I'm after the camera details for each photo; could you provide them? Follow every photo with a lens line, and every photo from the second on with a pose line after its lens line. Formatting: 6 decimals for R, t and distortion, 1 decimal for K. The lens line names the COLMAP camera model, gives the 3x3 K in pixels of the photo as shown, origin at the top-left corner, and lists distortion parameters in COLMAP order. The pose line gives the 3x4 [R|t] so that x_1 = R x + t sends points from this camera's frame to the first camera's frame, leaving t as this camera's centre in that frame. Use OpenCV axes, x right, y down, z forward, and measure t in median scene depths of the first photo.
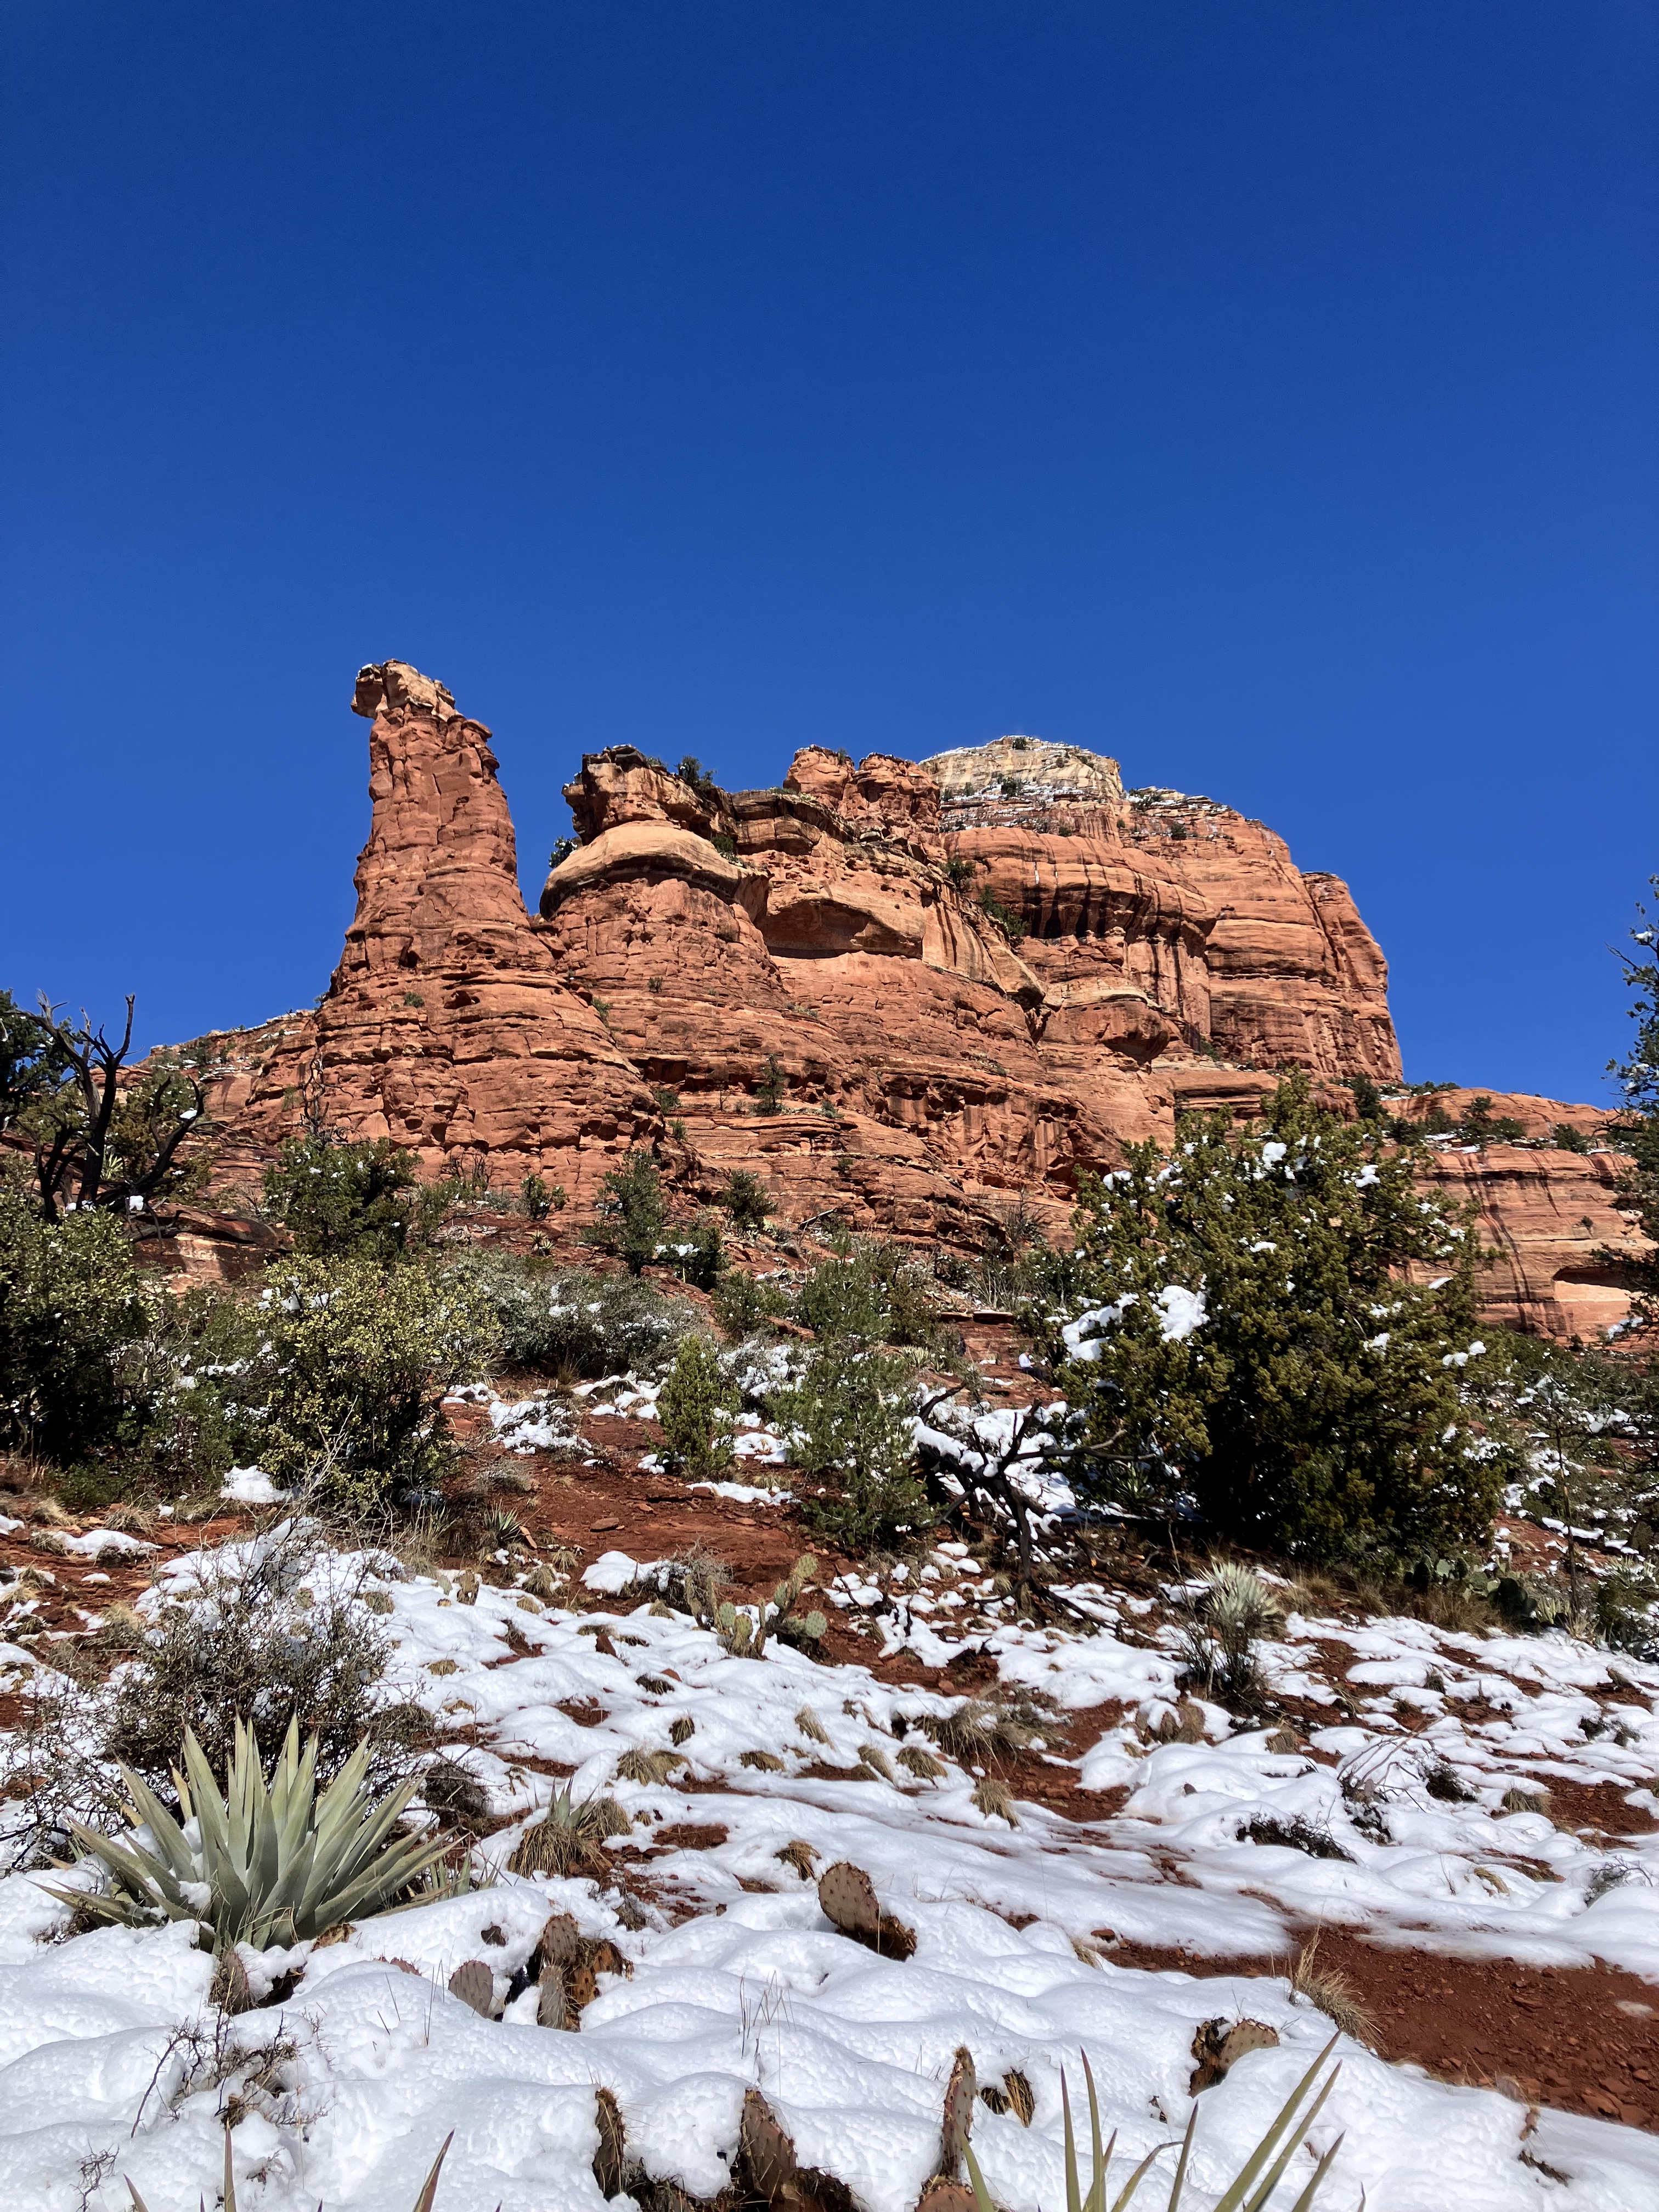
lens RADIAL K [[1806.6, 0, 836.5], [0, 1806.6, 1115.0], [0, 0, 1]] dist [0.076878, -0.047624]
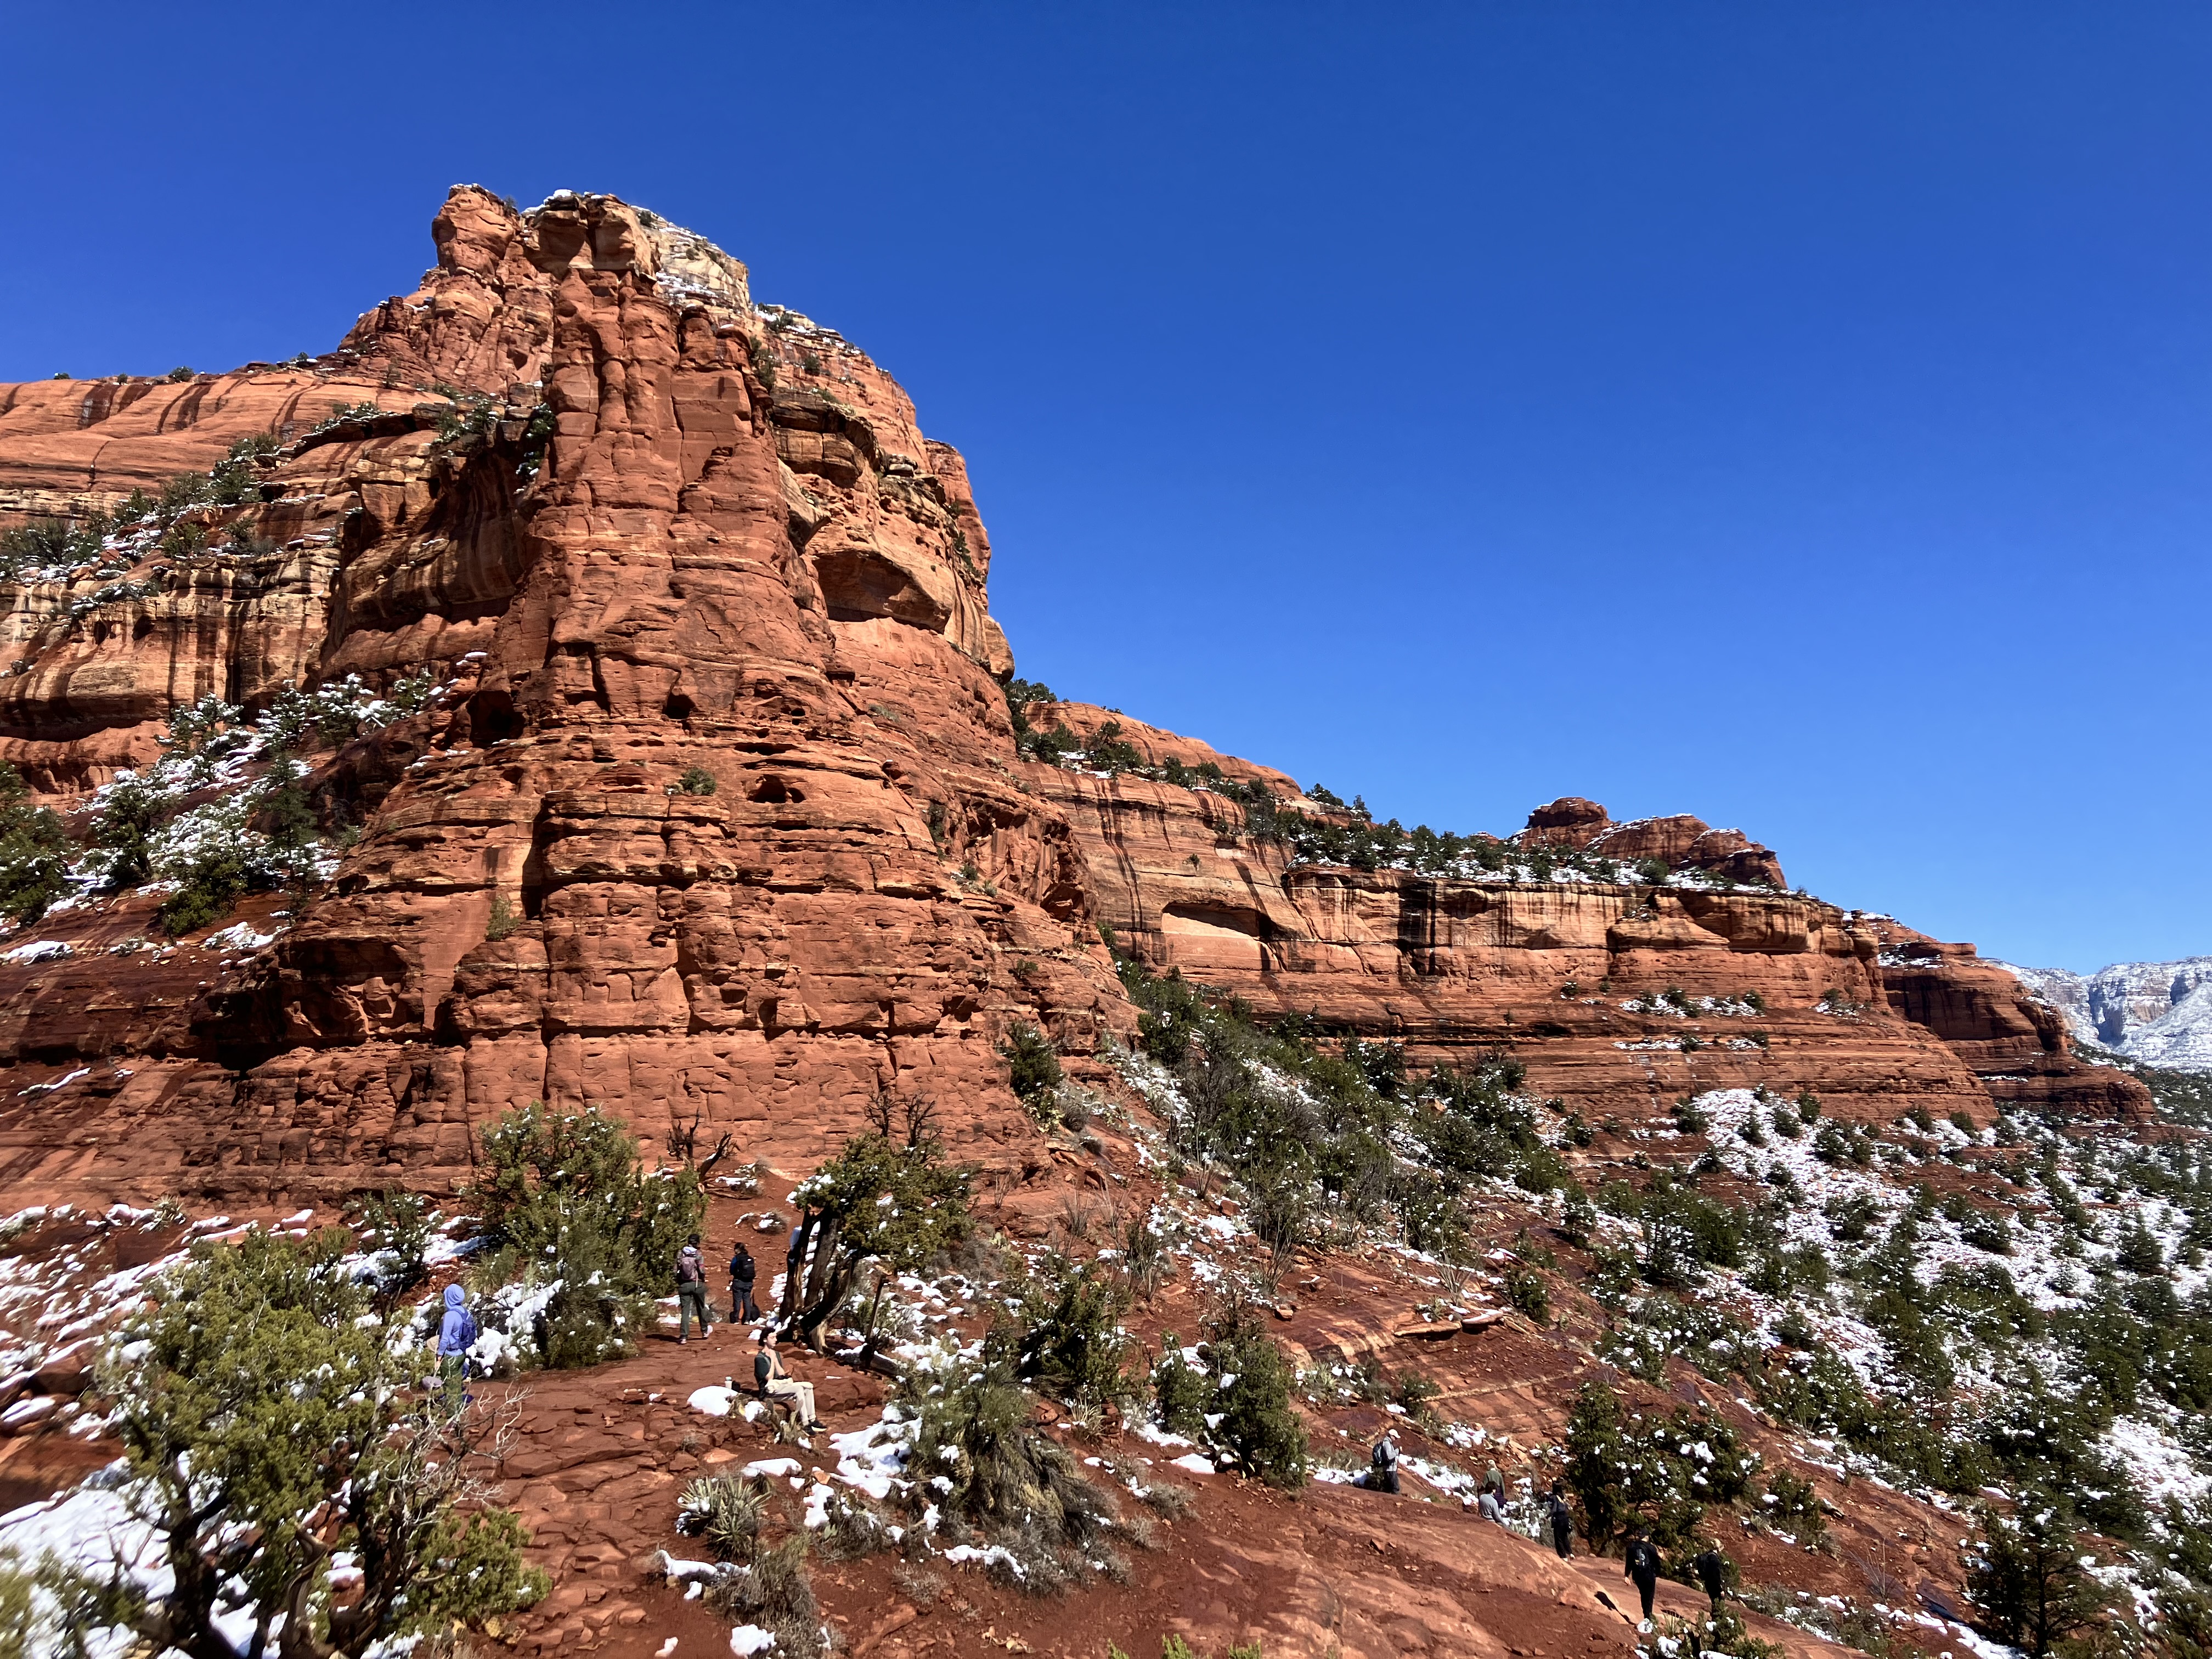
lens RADIAL K [[1806.6, 0, 1091.4], [0, 1806.6, 817.1], [0, 0, 1]] dist [0.076878, -0.047624]
pose [[0.882205, 0.116243, 0.456292, -0.294095], [-0.170195, 0.982253, 0.078824, -0.091295], [-0.439032, -0.147197, 0.886332, 0.256113]]
